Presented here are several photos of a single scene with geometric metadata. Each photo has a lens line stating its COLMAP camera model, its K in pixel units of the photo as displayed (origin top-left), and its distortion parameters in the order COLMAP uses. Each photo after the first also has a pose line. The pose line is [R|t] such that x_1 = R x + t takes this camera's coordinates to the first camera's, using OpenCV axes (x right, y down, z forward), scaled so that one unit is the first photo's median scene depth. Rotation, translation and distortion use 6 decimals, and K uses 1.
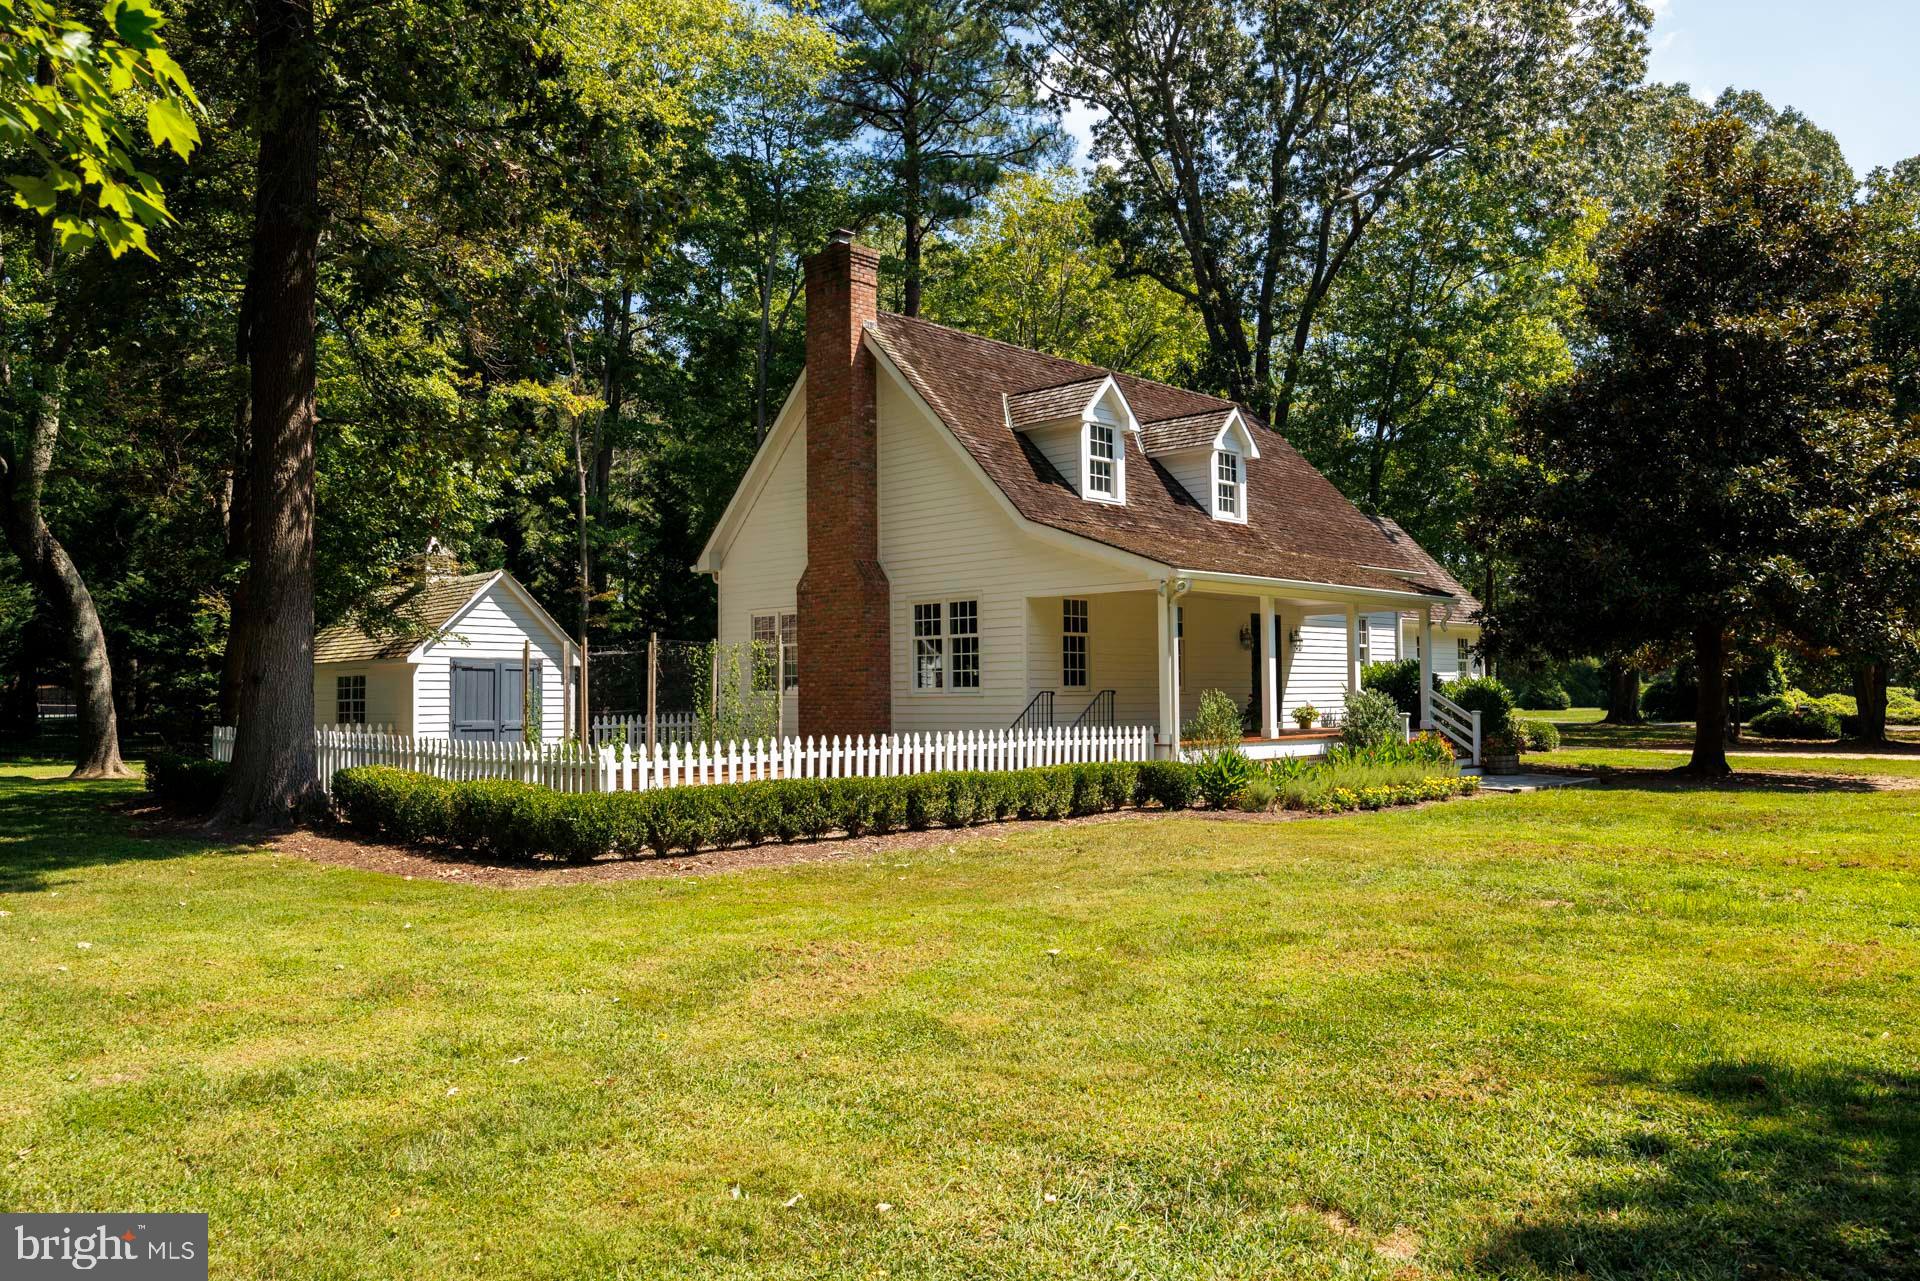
lens RADIAL K [[1430.5, 0, 963.3], [0, 1430.5, 653.2], [0, 0, 1]] dist [0.003198, -0.000391]
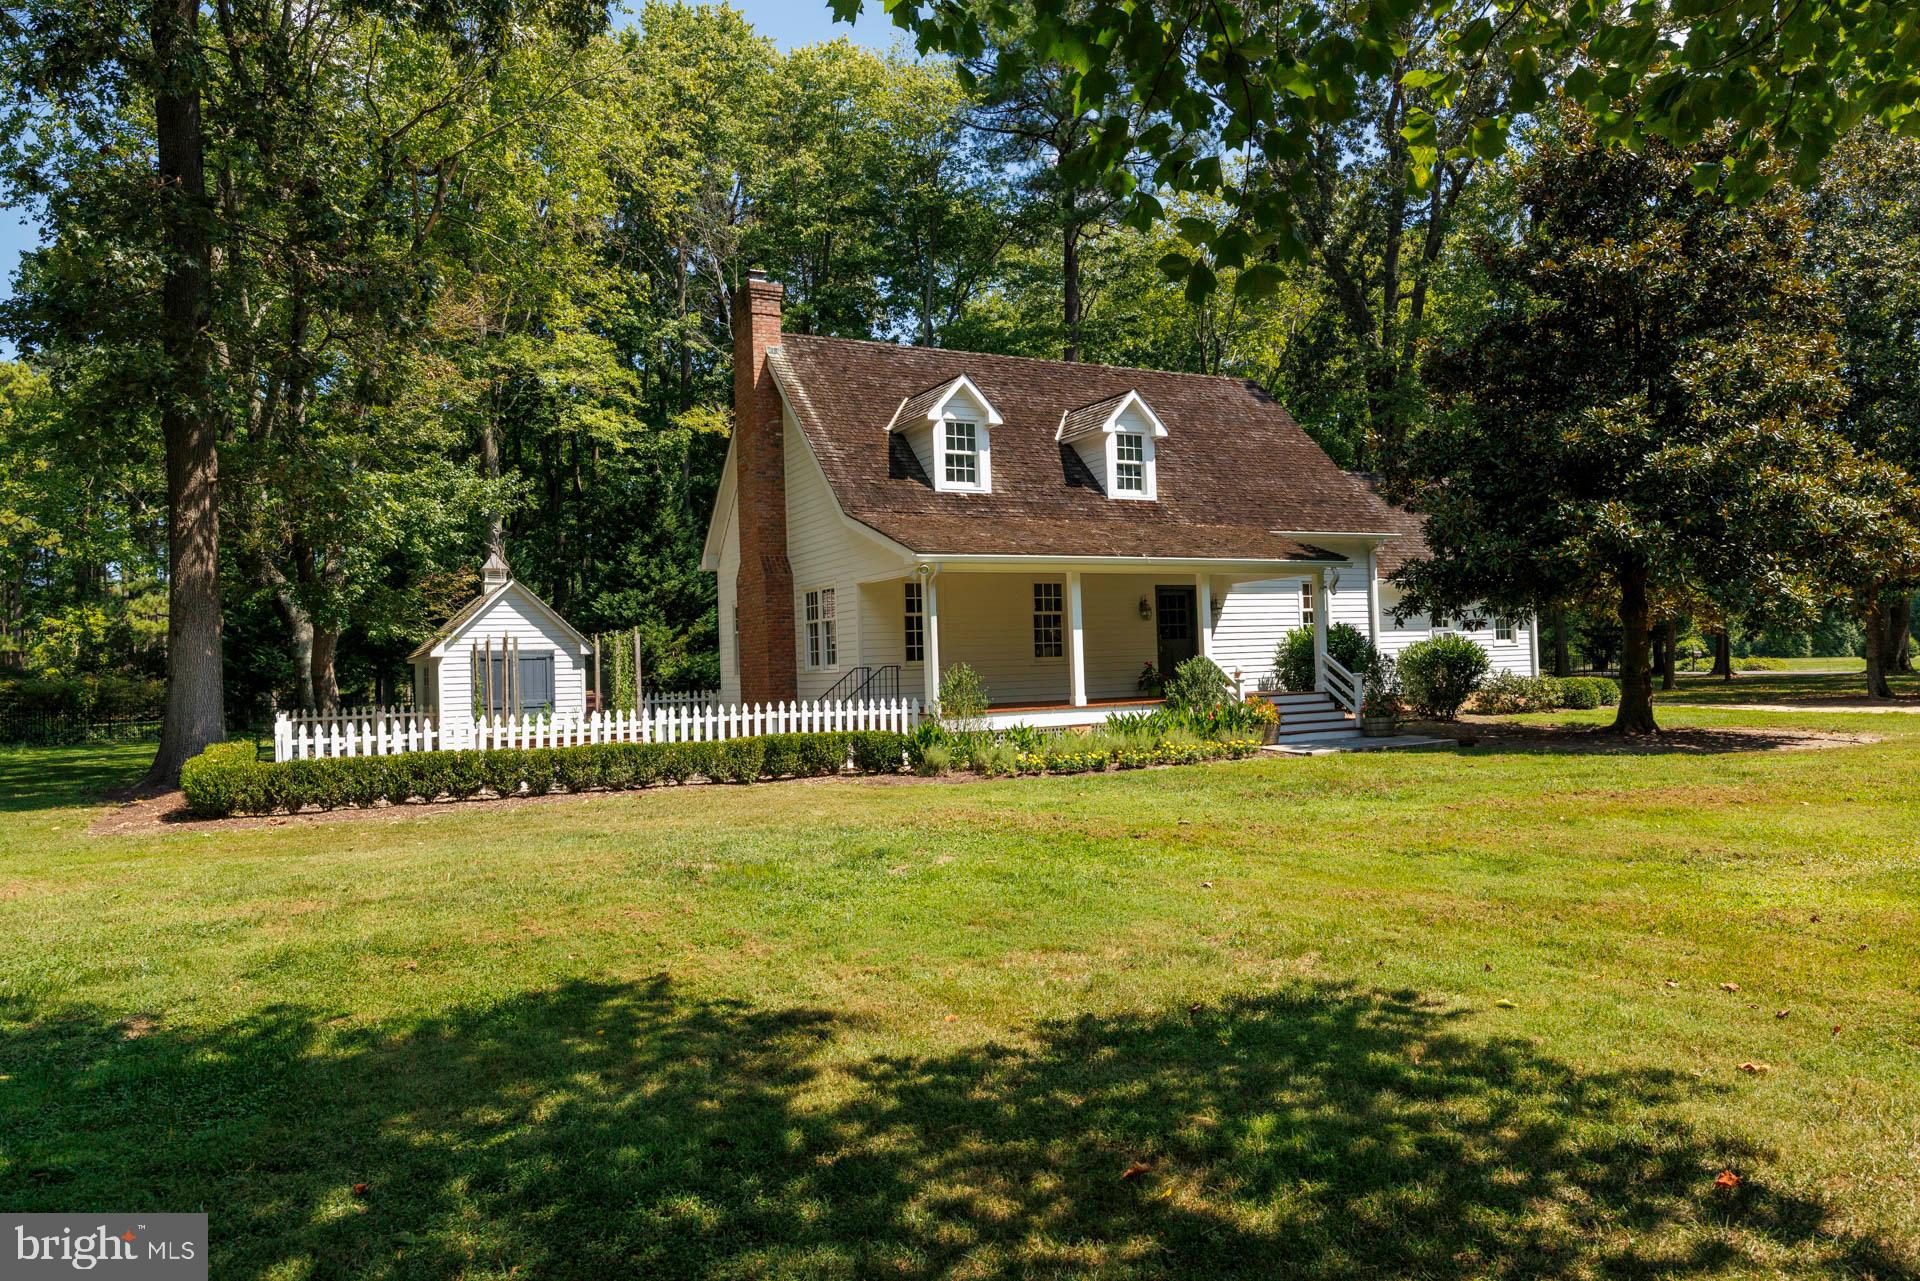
lens RADIAL K [[1302.7, 0, 956.0], [0, 1302.7, 655.1], [0, 0, 1]] dist [0.010611, 0.000523]
pose [[0.949212, -0.029003, -0.313296, 0.400760], [0.036841, 0.999138, 0.019124, 0.000148], [0.312472, -0.029695, 0.949463, 0.046269]]
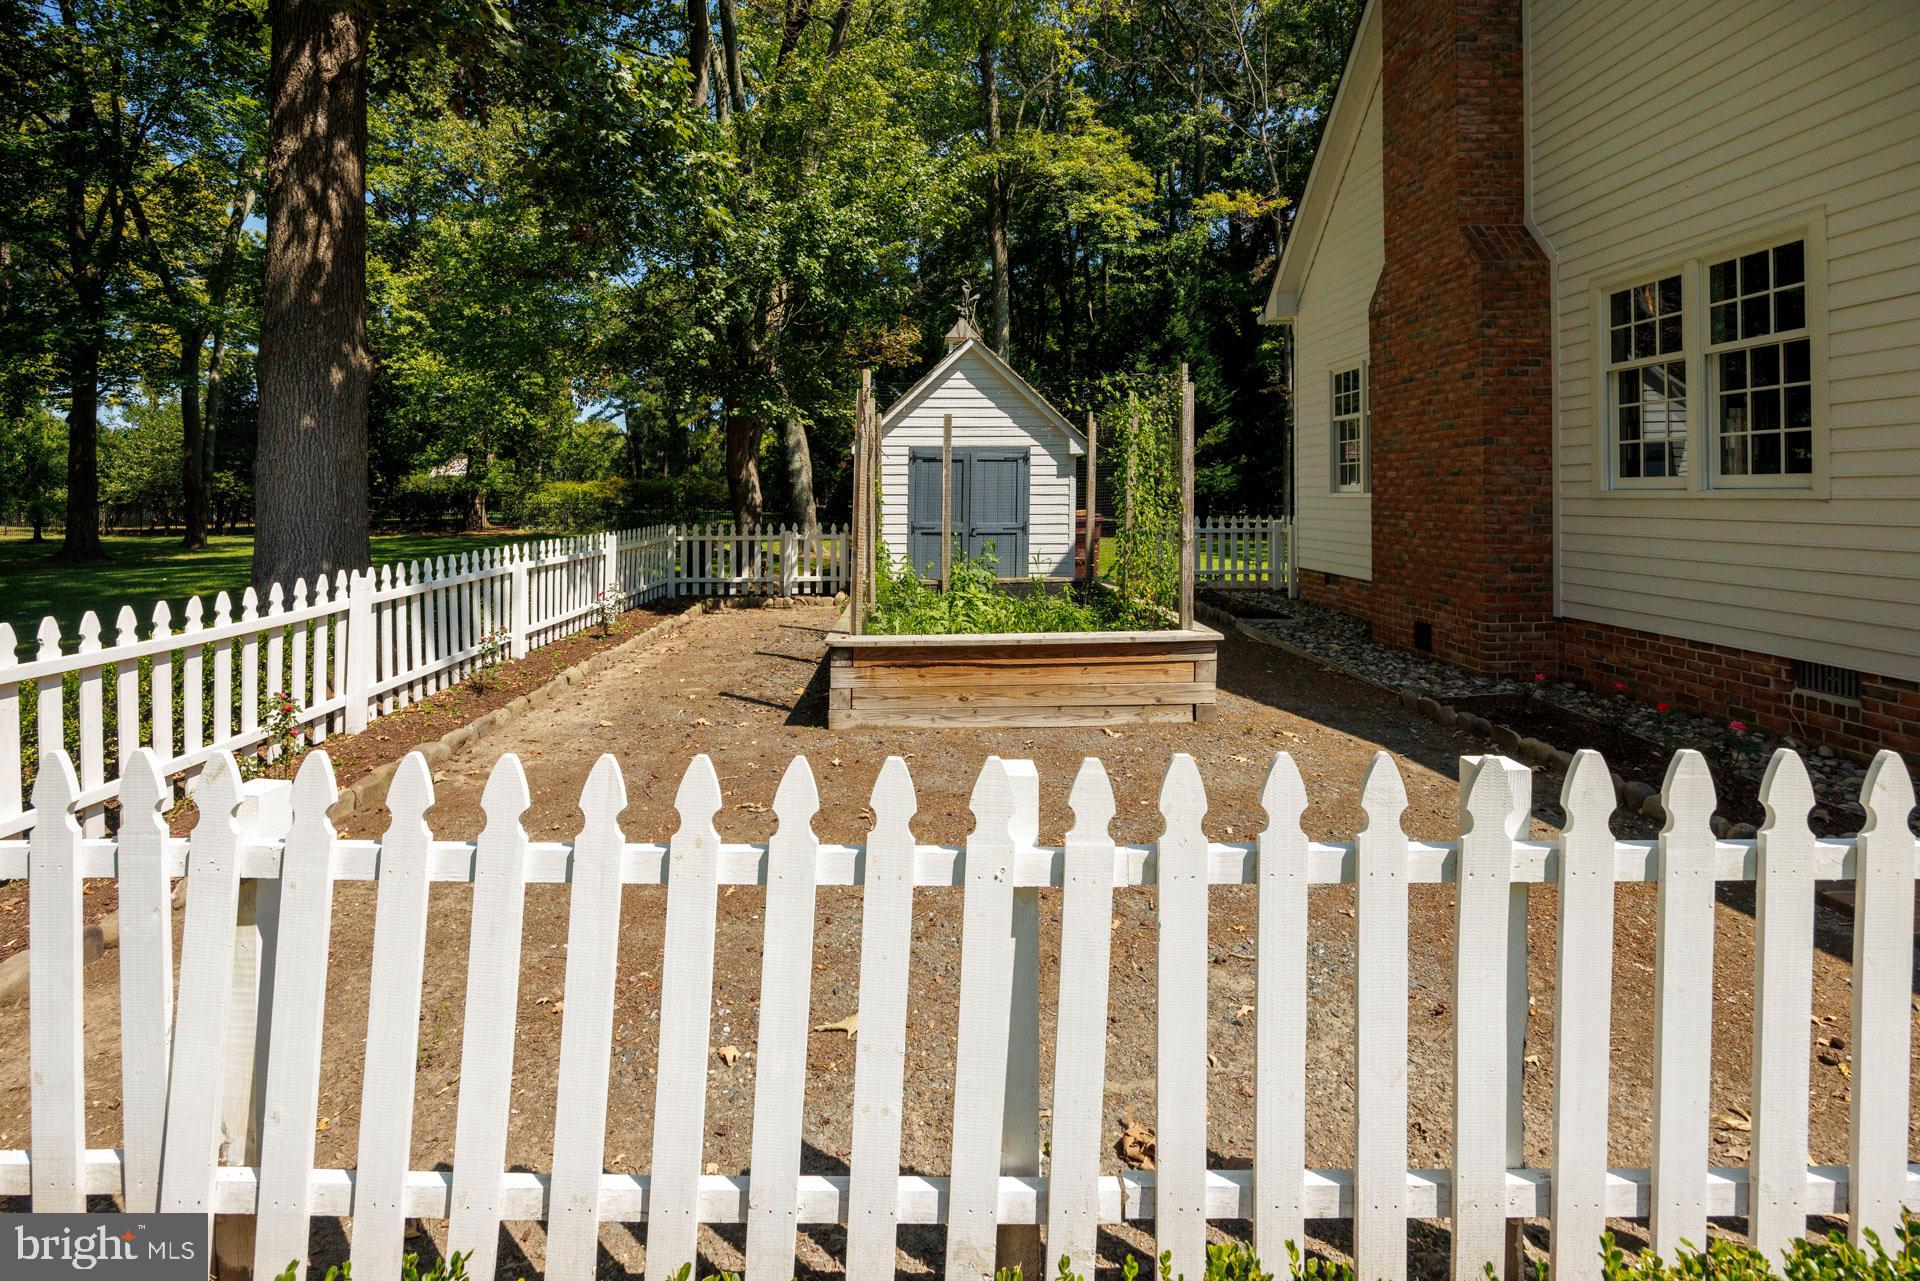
lens RADIAL K [[857.6, 0, 906.1], [0, 857.6, 496.7], [0, 0, 1]] dist [-0.017959, -0.000038]
pose [[0.684869, 0.006609, -0.728636, 0.008406], [0.022947, 0.999267, 0.030631, 0.016677], [0.728304, -0.037698, 0.684216, 0.646775]]
